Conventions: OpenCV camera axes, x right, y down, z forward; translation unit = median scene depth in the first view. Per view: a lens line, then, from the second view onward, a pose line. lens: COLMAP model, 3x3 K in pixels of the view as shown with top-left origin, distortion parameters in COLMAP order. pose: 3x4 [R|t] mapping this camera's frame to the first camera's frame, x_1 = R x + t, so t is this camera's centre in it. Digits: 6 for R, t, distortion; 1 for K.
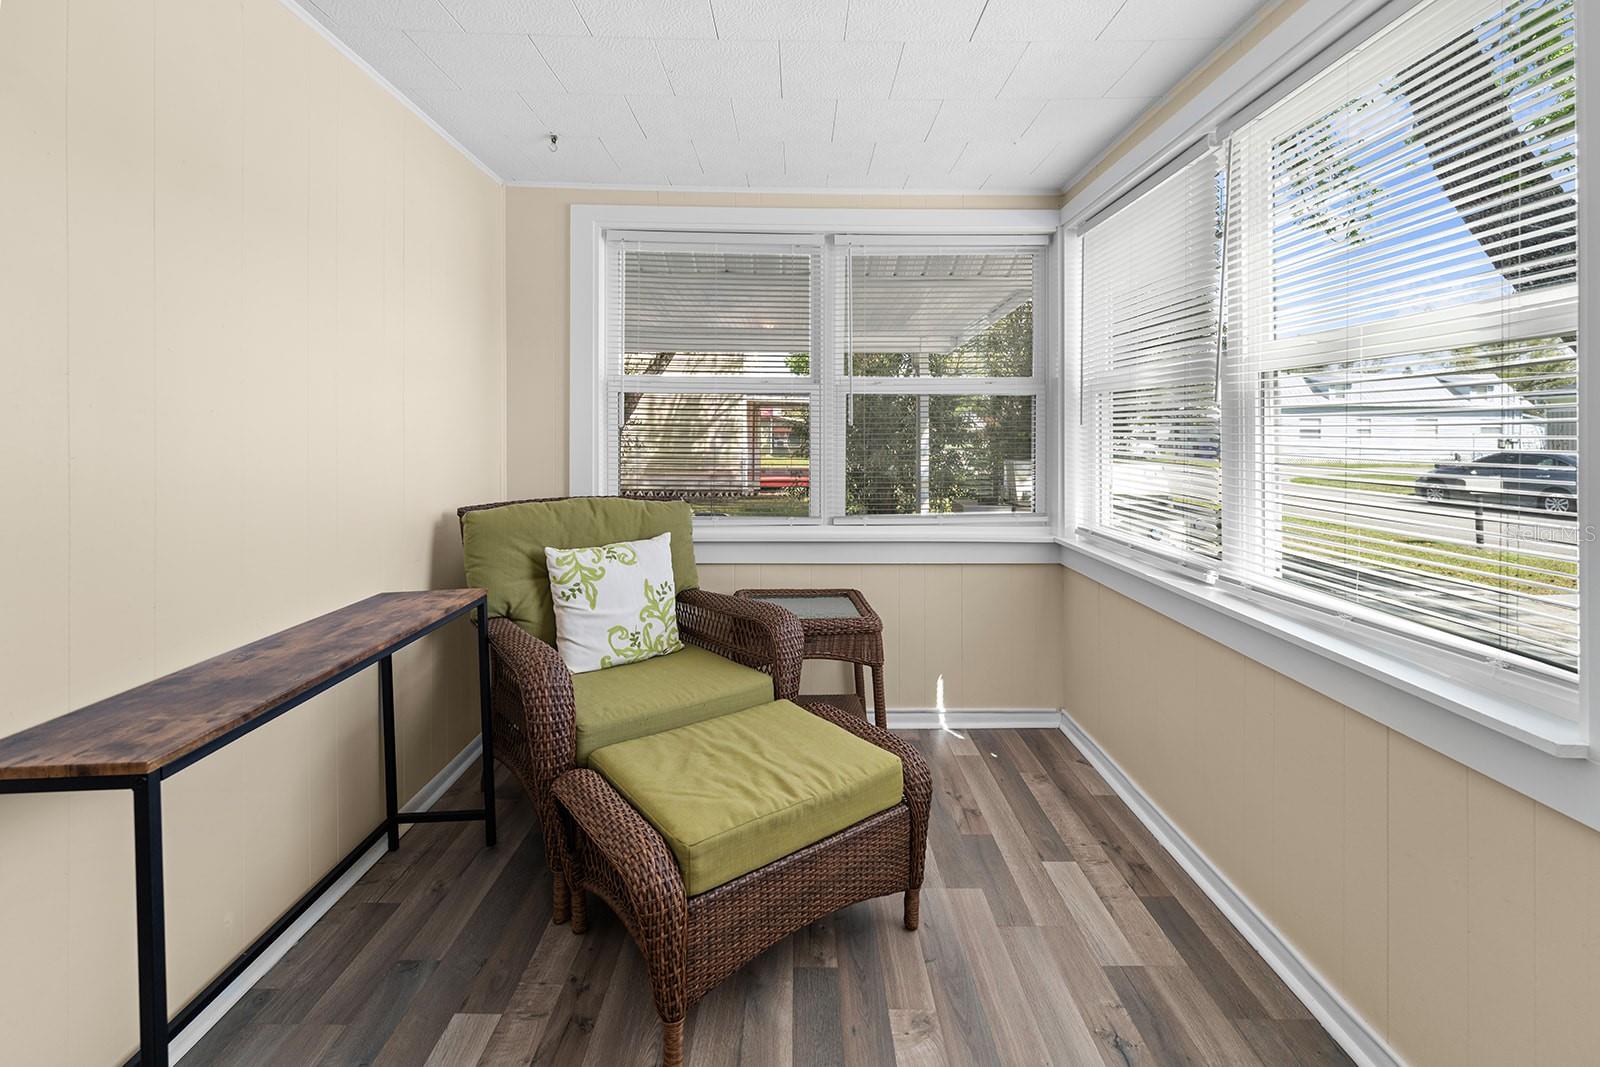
lens RADIAL K [[692.7, 0, 798.7], [0, 692.7, 435.9], [0, 0, 1]] dist [0.009758, -0.007953]
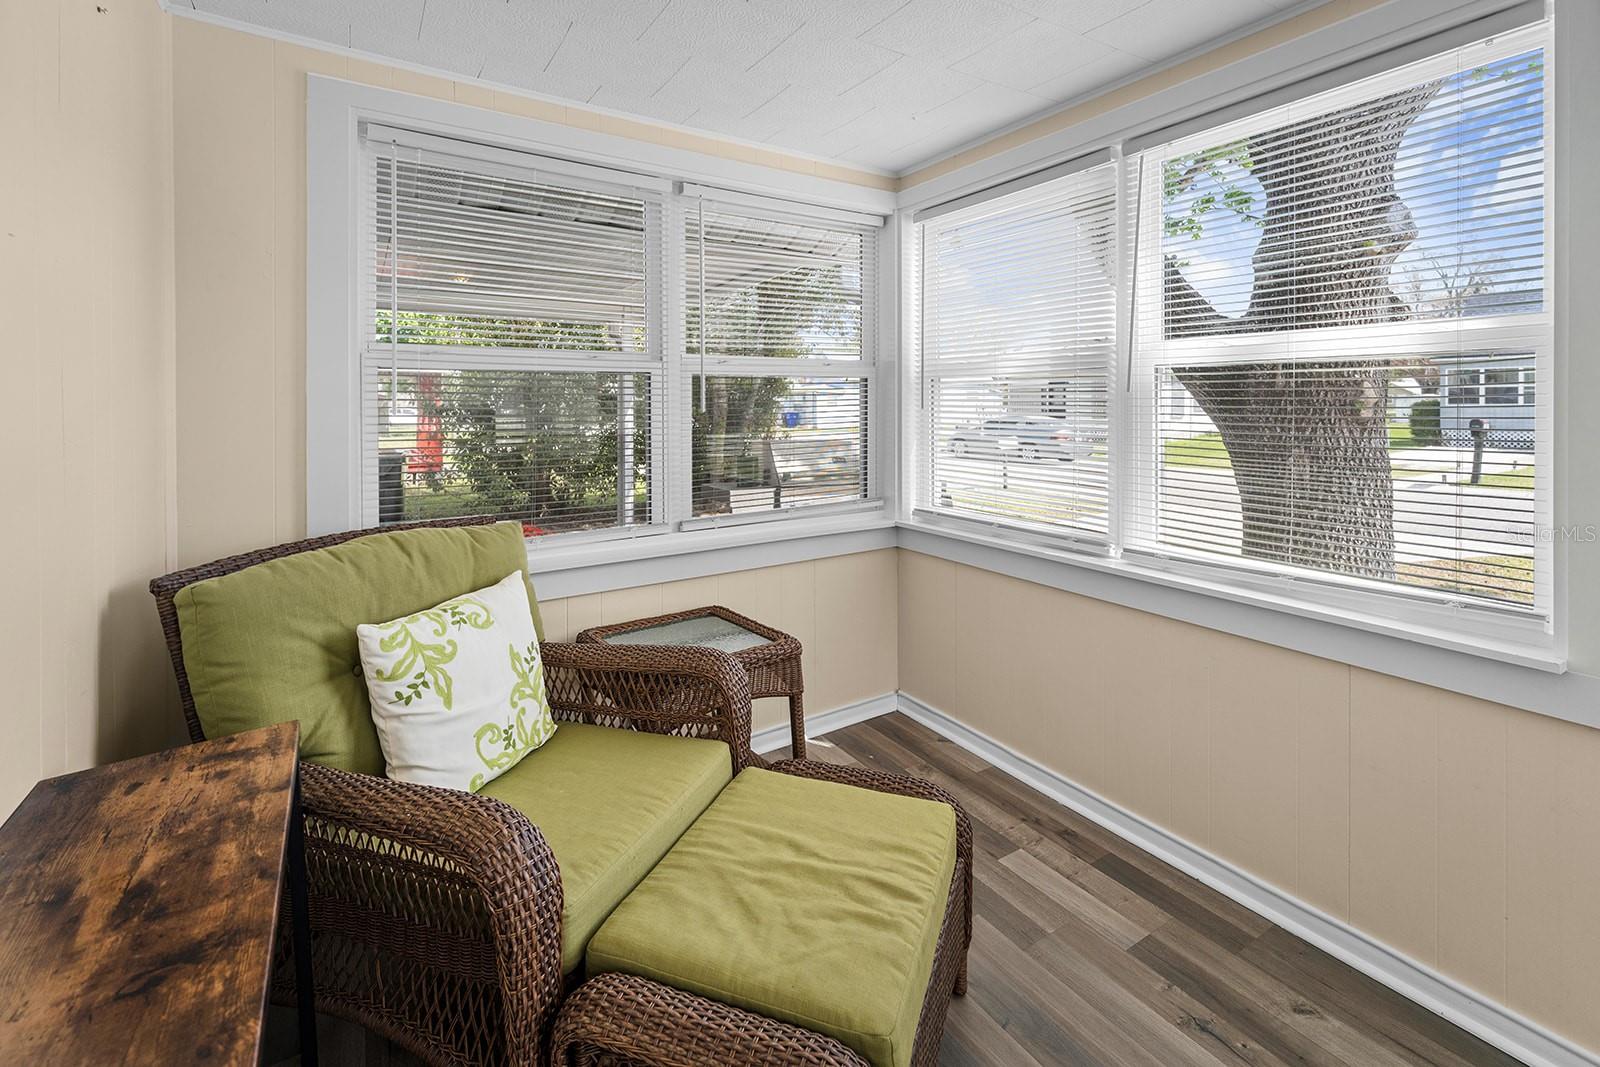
lens RADIAL K [[712.7, 0, 800.5], [0, 712.7, 405.6], [0, 0, 1]] dist [0.002166, -0.000382]
pose [[0.847571, -0.011058, 0.530568, -0.365346], [0.010947, 0.999934, 0.003352, -0.031064], [-0.530570, 0.002967, 0.847636, 0.258426]]
